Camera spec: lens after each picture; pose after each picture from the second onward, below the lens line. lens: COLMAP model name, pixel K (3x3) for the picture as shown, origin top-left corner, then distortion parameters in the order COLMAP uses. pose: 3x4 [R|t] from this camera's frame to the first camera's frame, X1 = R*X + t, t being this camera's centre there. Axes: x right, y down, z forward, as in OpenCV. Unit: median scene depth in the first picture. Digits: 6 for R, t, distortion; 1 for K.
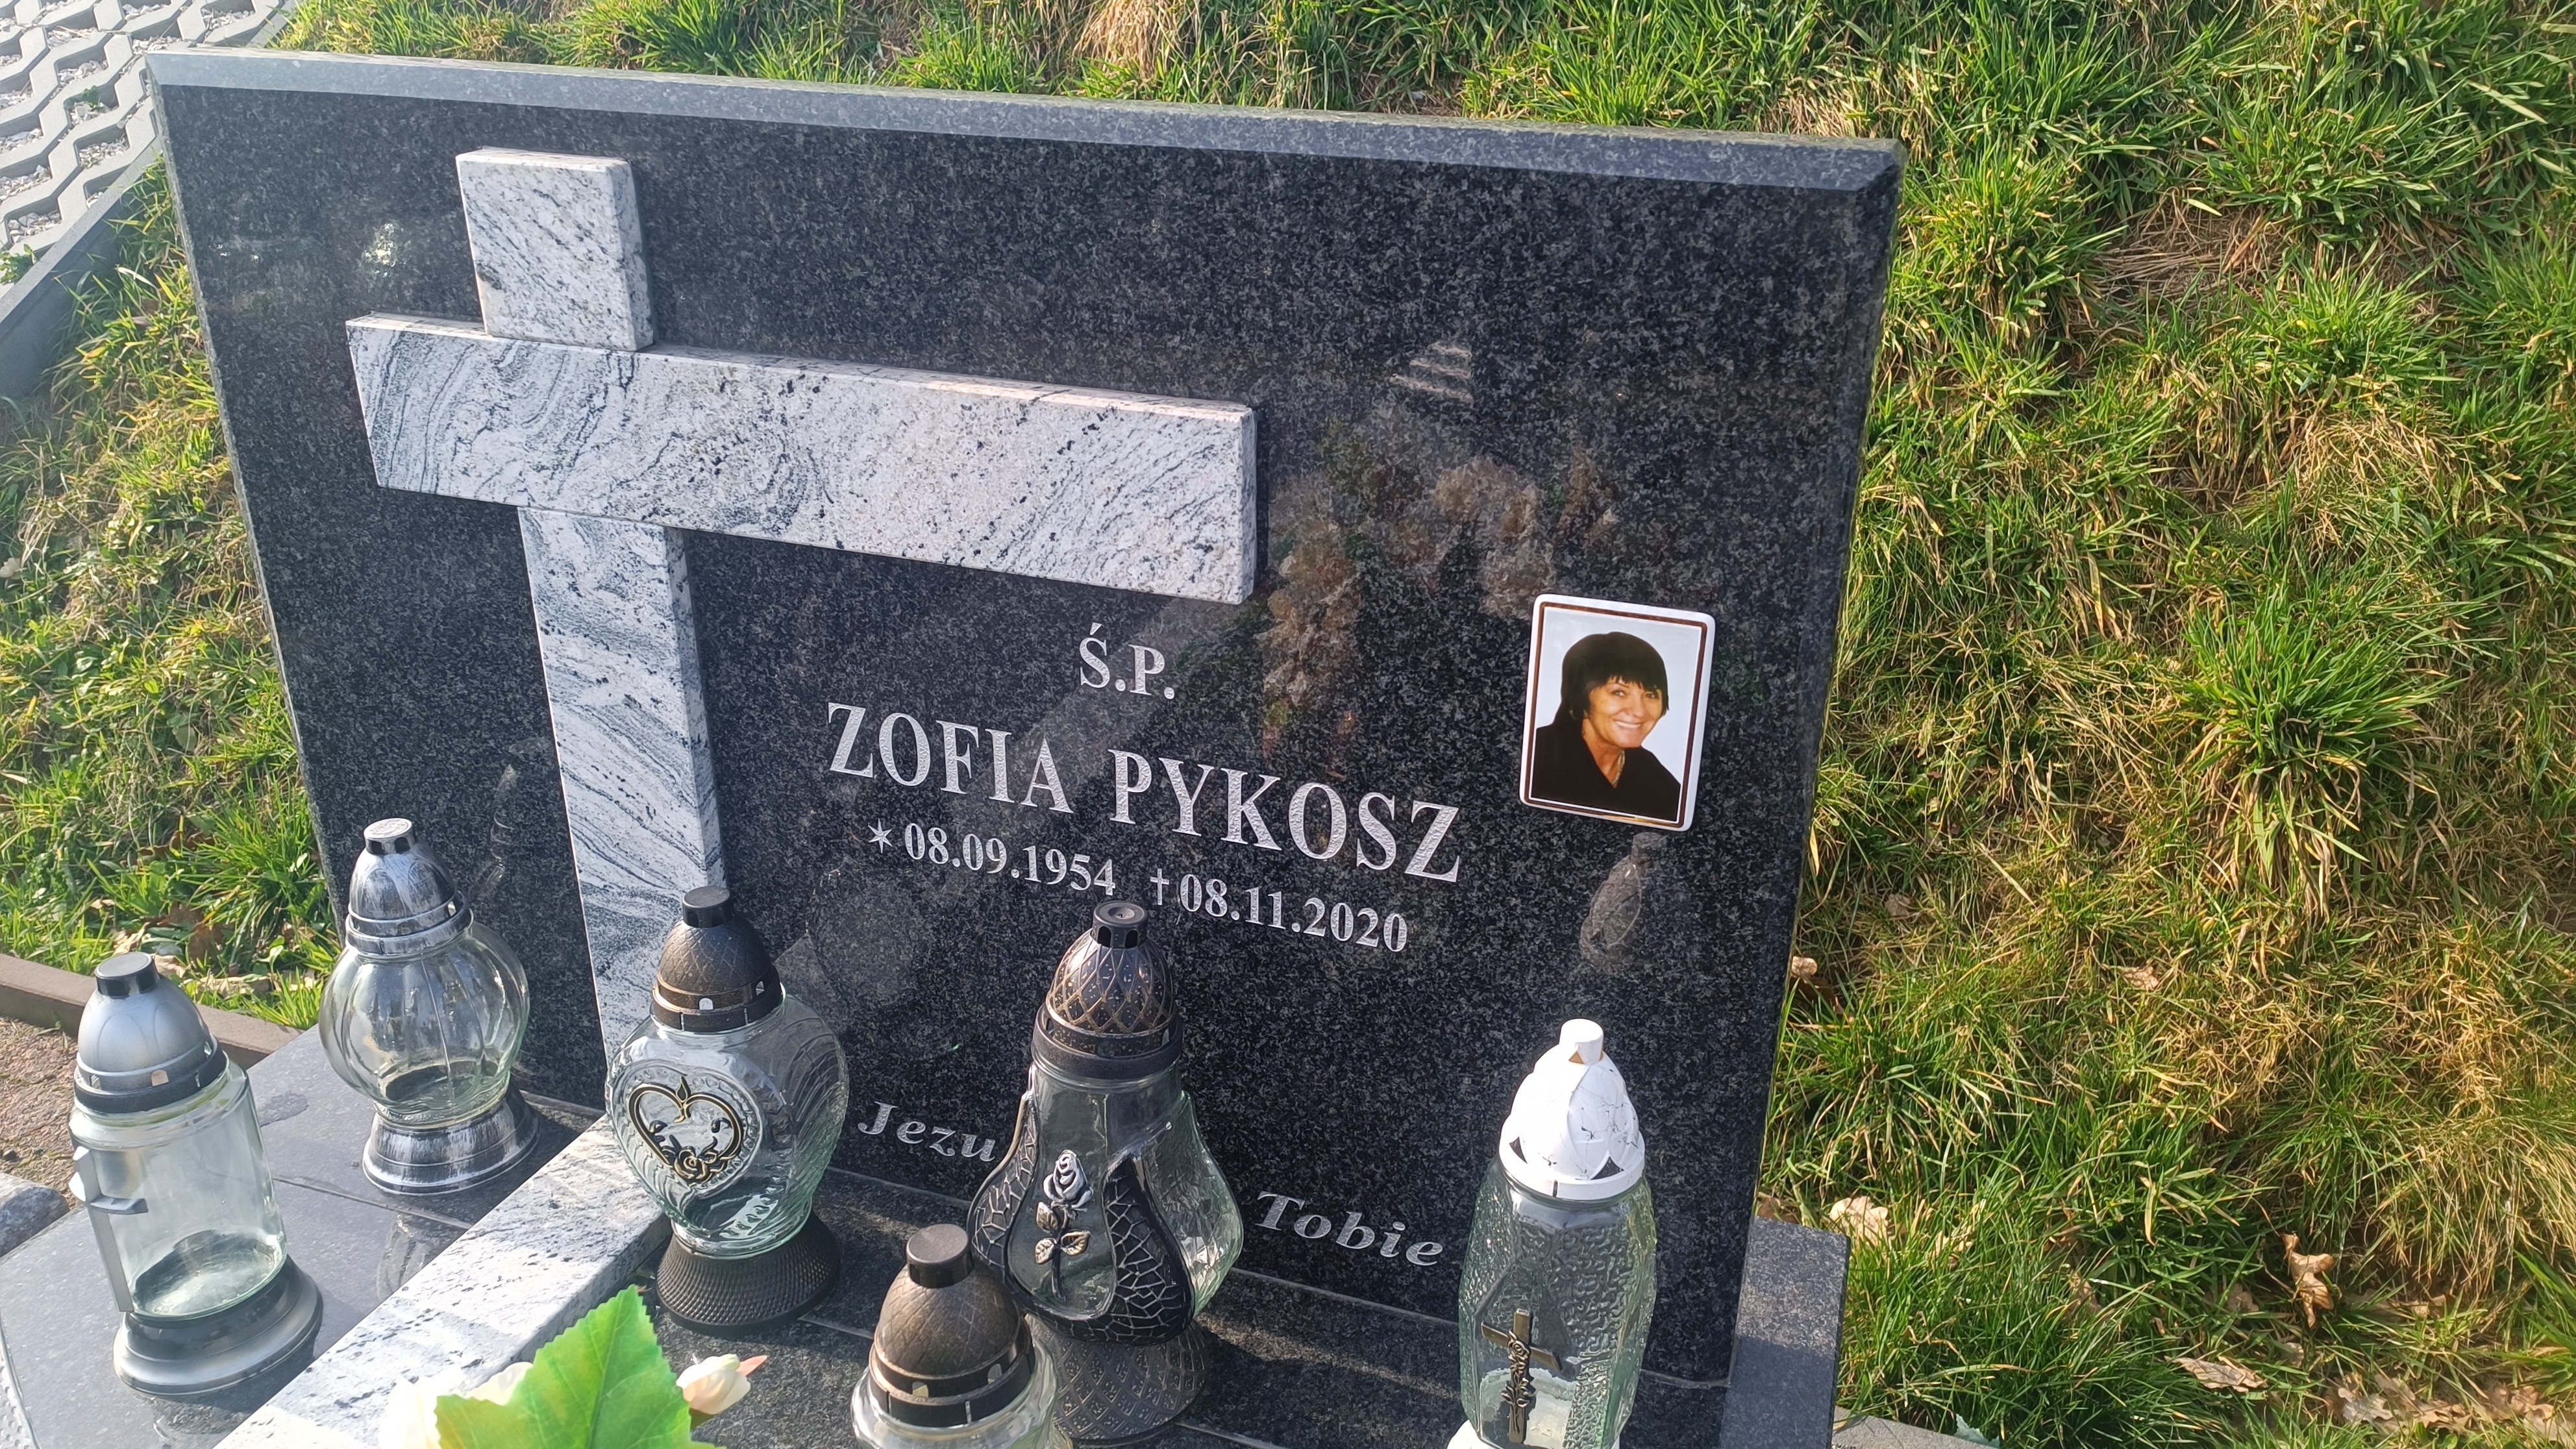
lens RADIAL K [[1840.4, 0, 1281.4], [0, 1840.4, 747.4], [0, 0, 1]] dist [0.049849, -0.068615]
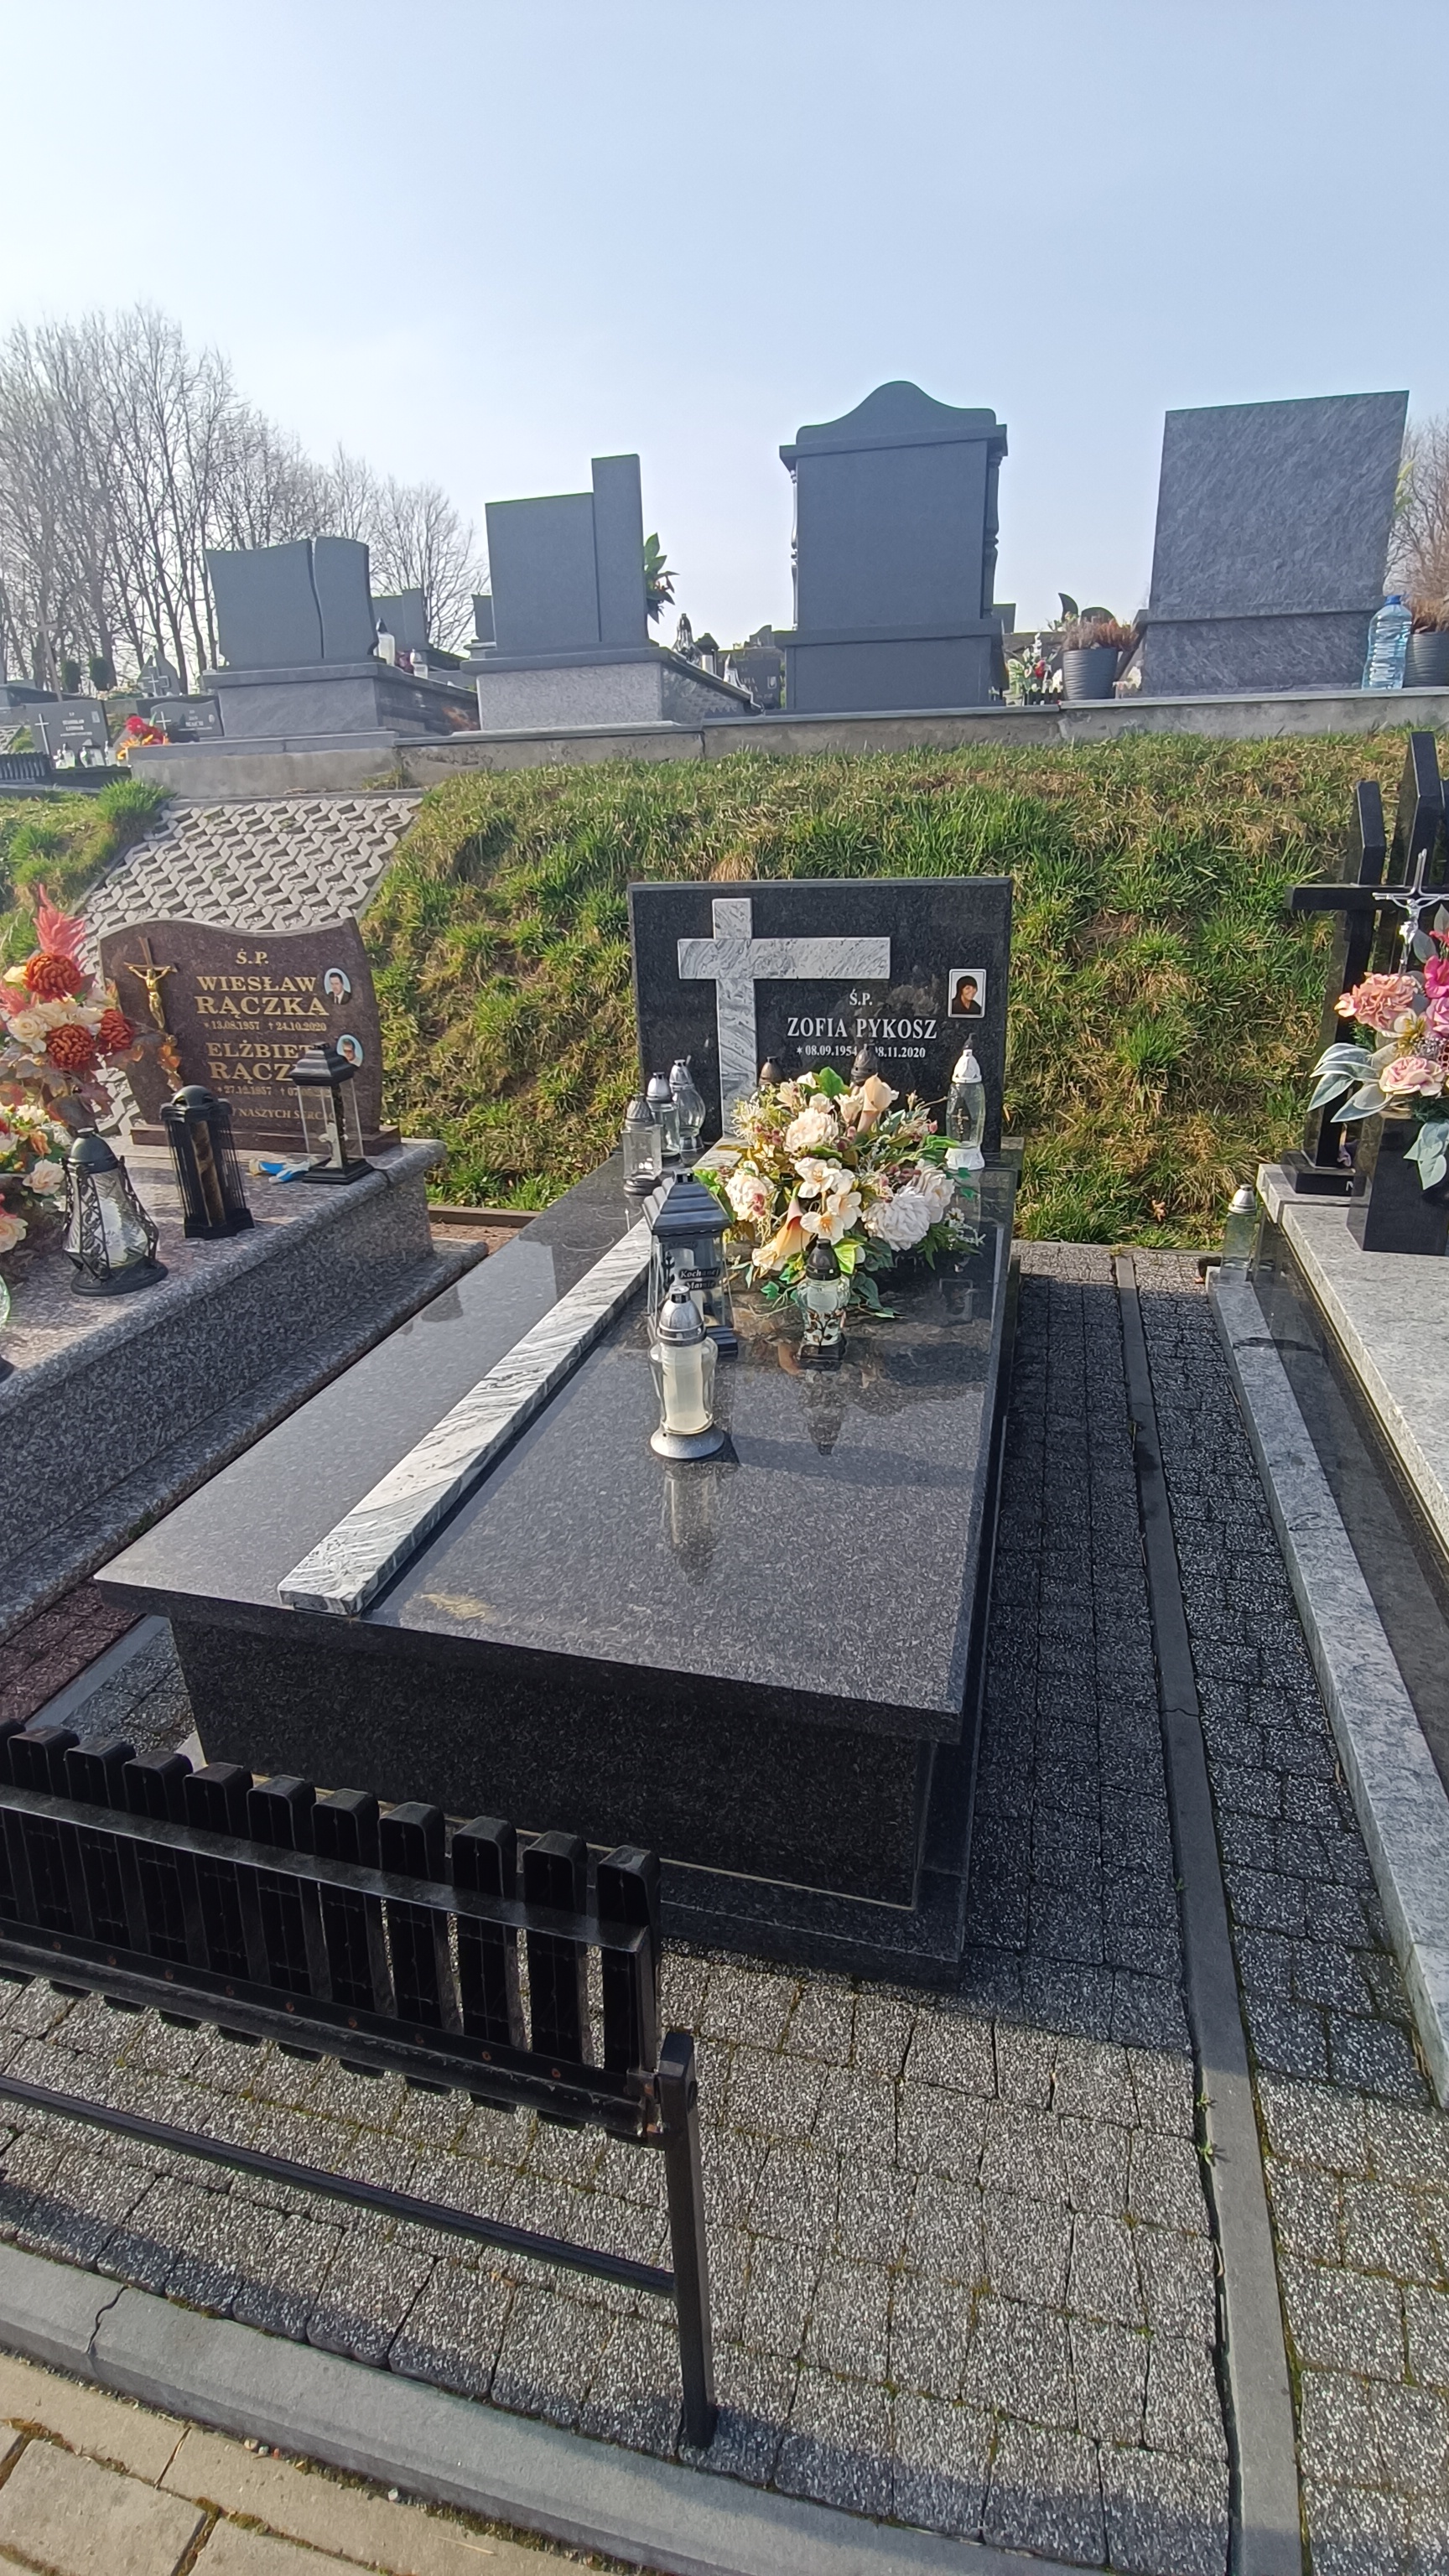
lens RADIAL K [[1145.9, 0, 728.6], [0, 1145.9, 1288.1], [0, 0, 1]] dist [-0.025403, 0.000693]
pose [[0.995651, -0.078102, 0.050786, -0.573133], [0.079560, 0.996455, -0.027359, 0.680624], [-0.048469, 0.031281, 0.998335, -1.707965]]
